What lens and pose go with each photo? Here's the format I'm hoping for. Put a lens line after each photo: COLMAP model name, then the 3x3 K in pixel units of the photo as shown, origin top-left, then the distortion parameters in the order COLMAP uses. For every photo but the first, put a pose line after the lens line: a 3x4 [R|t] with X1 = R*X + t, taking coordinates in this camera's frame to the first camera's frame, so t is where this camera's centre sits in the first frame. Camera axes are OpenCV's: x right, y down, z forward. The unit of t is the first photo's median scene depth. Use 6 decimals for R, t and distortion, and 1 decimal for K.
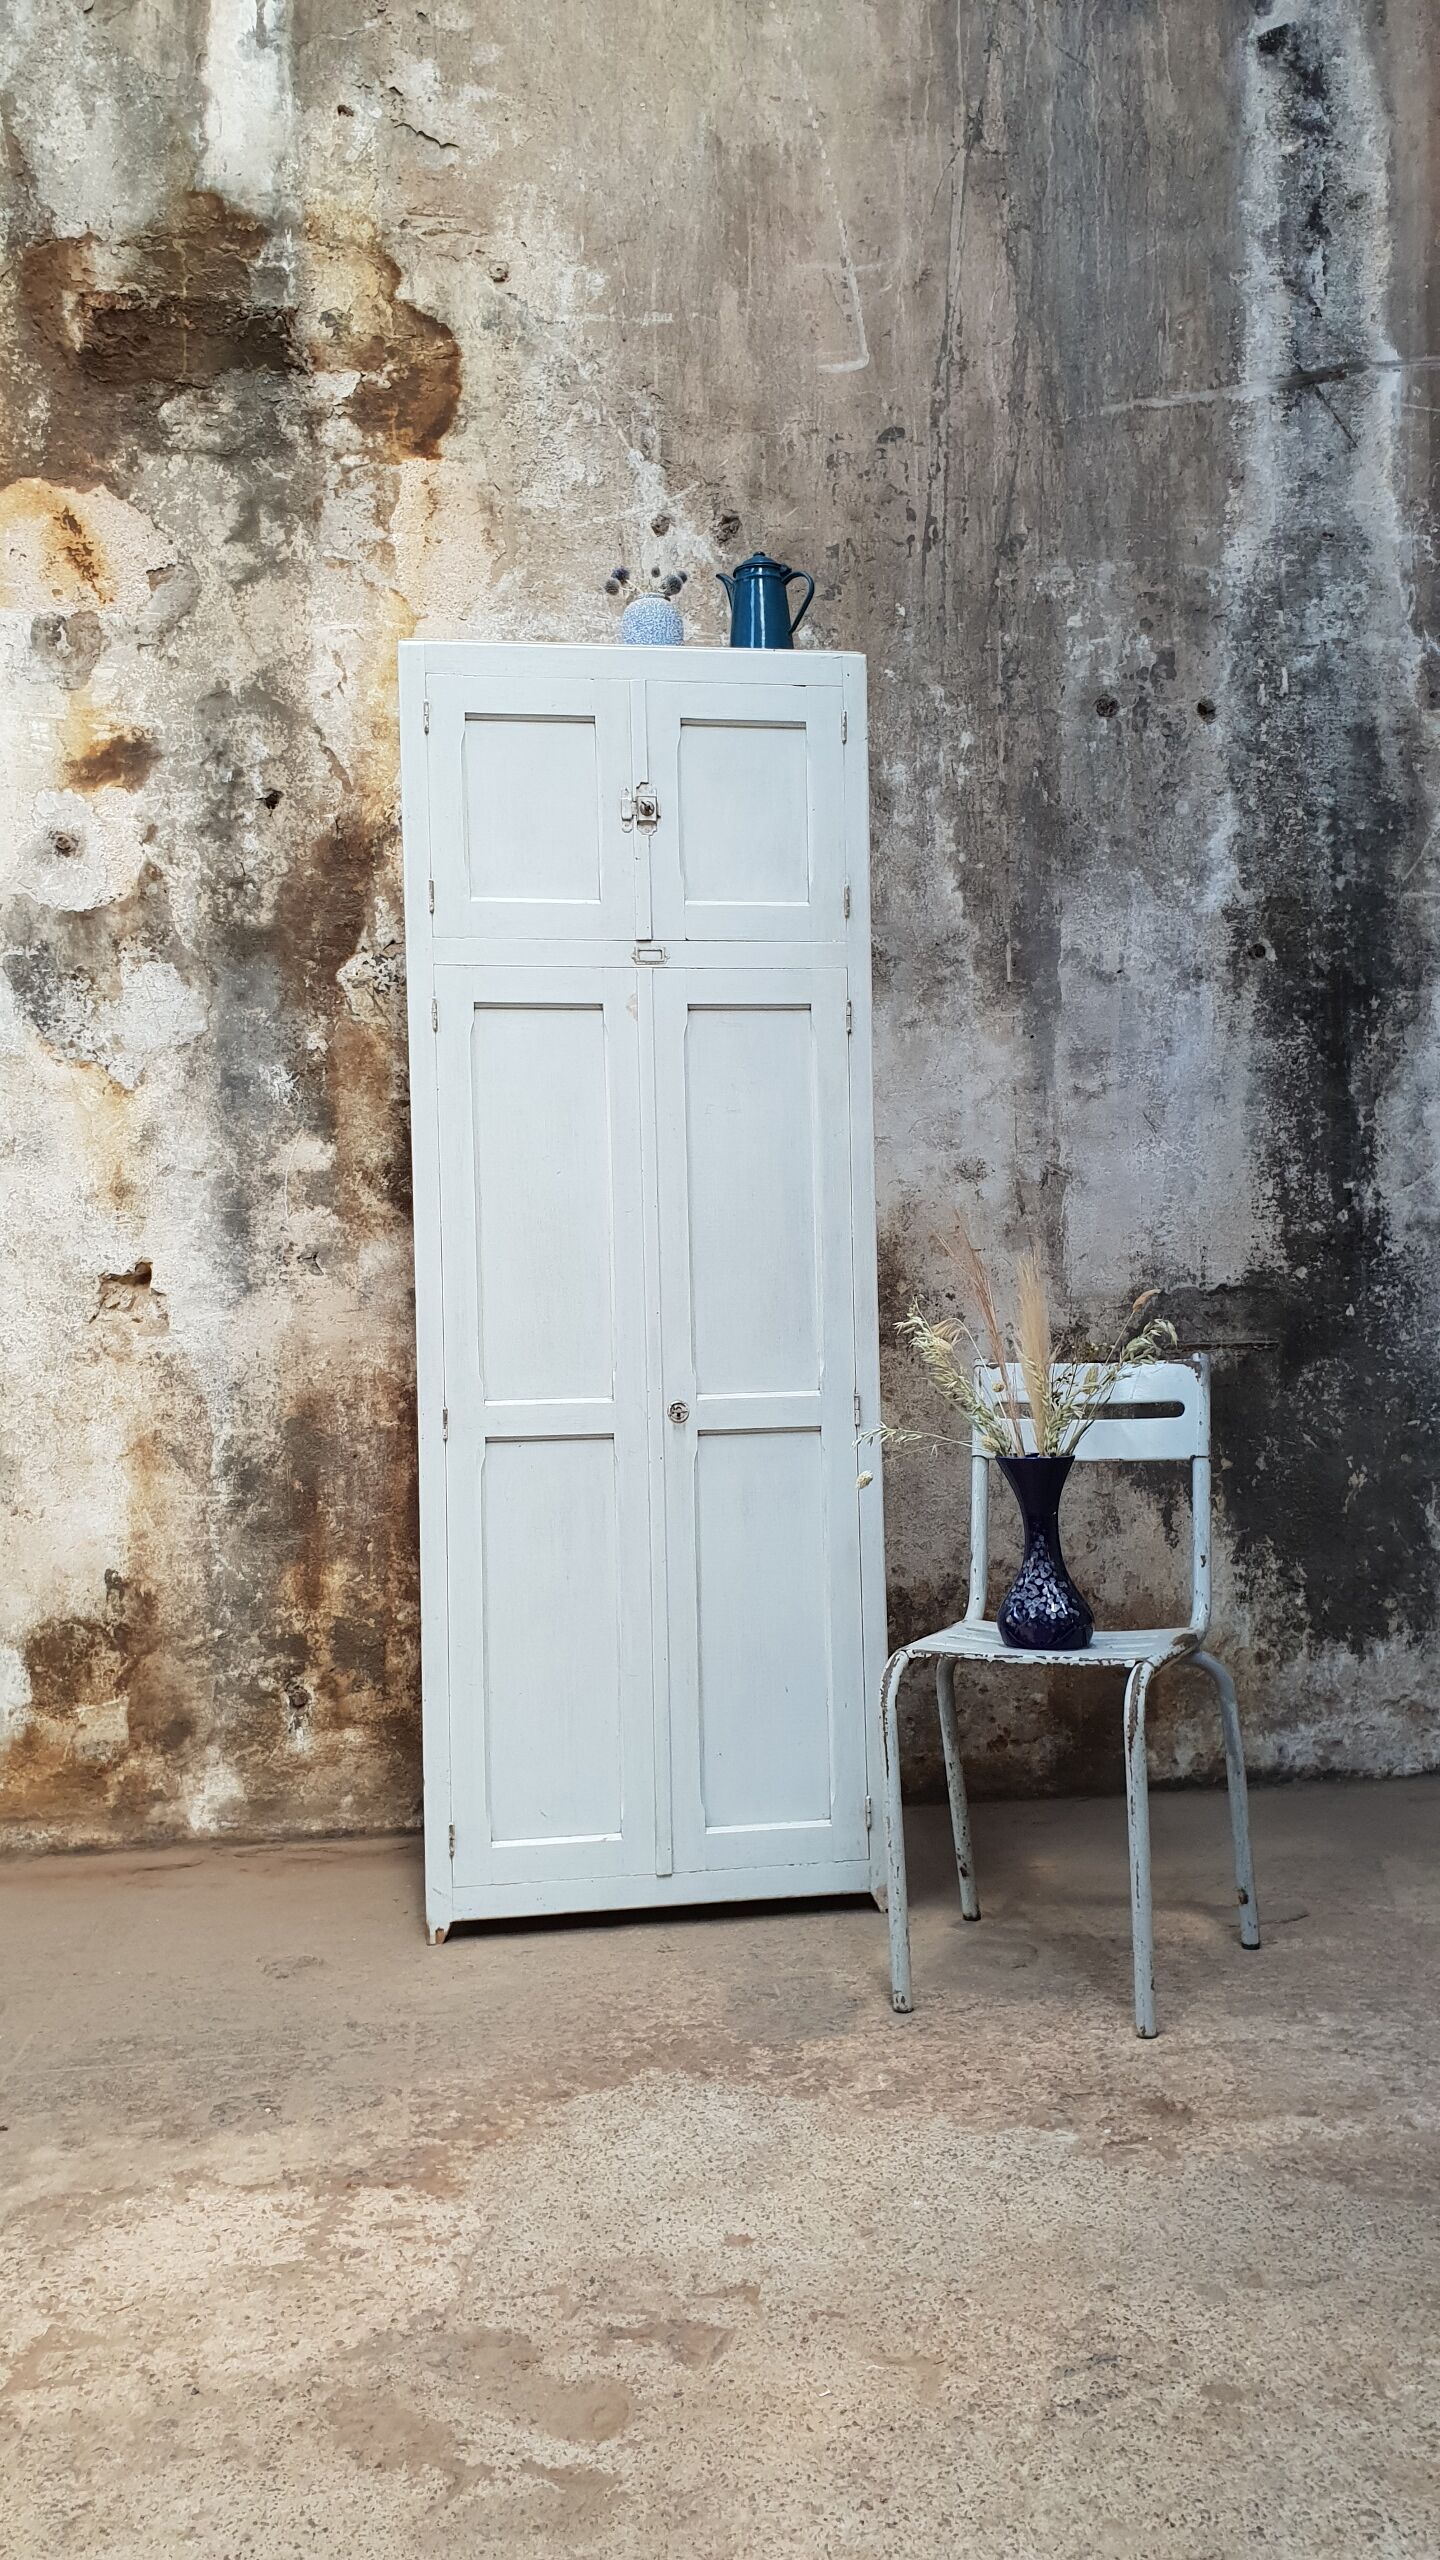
lens RADIAL K [[2015.9, 0, 751.4], [0, 2015.9, 1264.1], [0, 0, 1]] dist [0.000358, 0.031166]
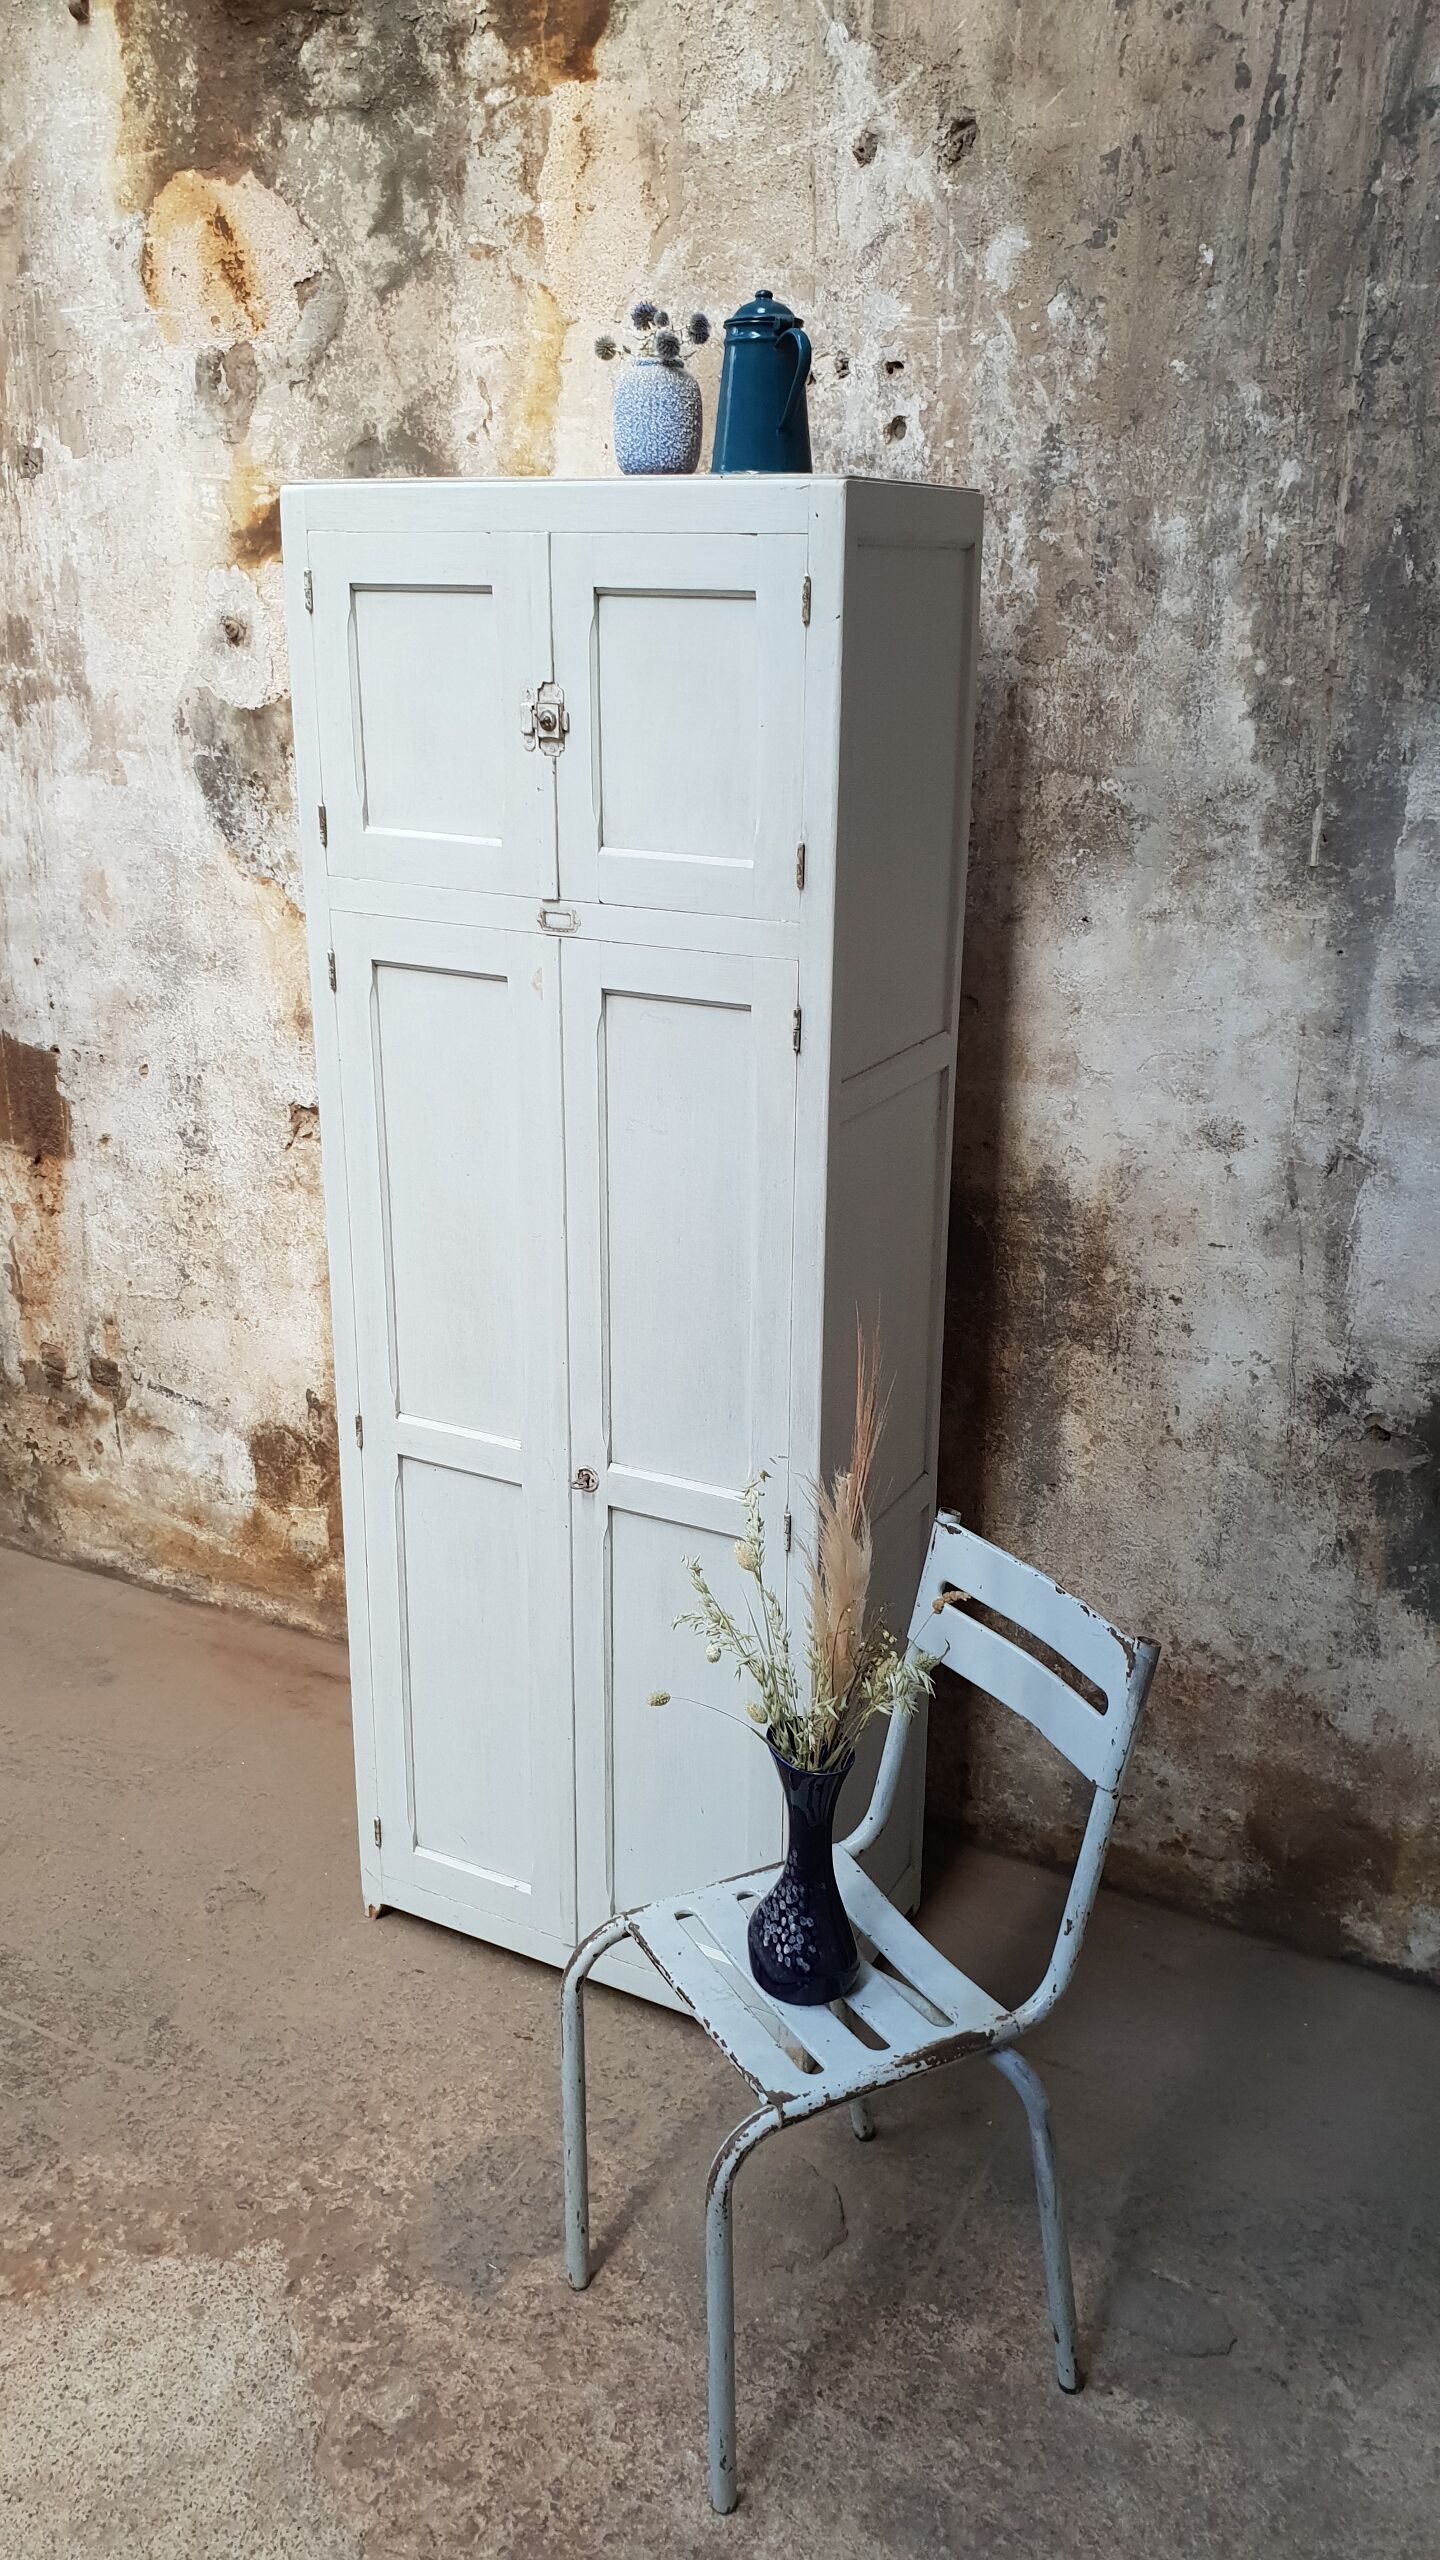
lens RADIAL K [[2015.9, 0, 739.9], [0, 2015.9, 1237.3], [0, 0, 1]] dist [0.000358, 0.031166]
pose [[0.807850, 0.212256, -0.549841, 0.382236], [-0.021868, 0.943054, 0.331920, -0.252500], [0.588982, -0.256117, 0.766488, 0.372183]]
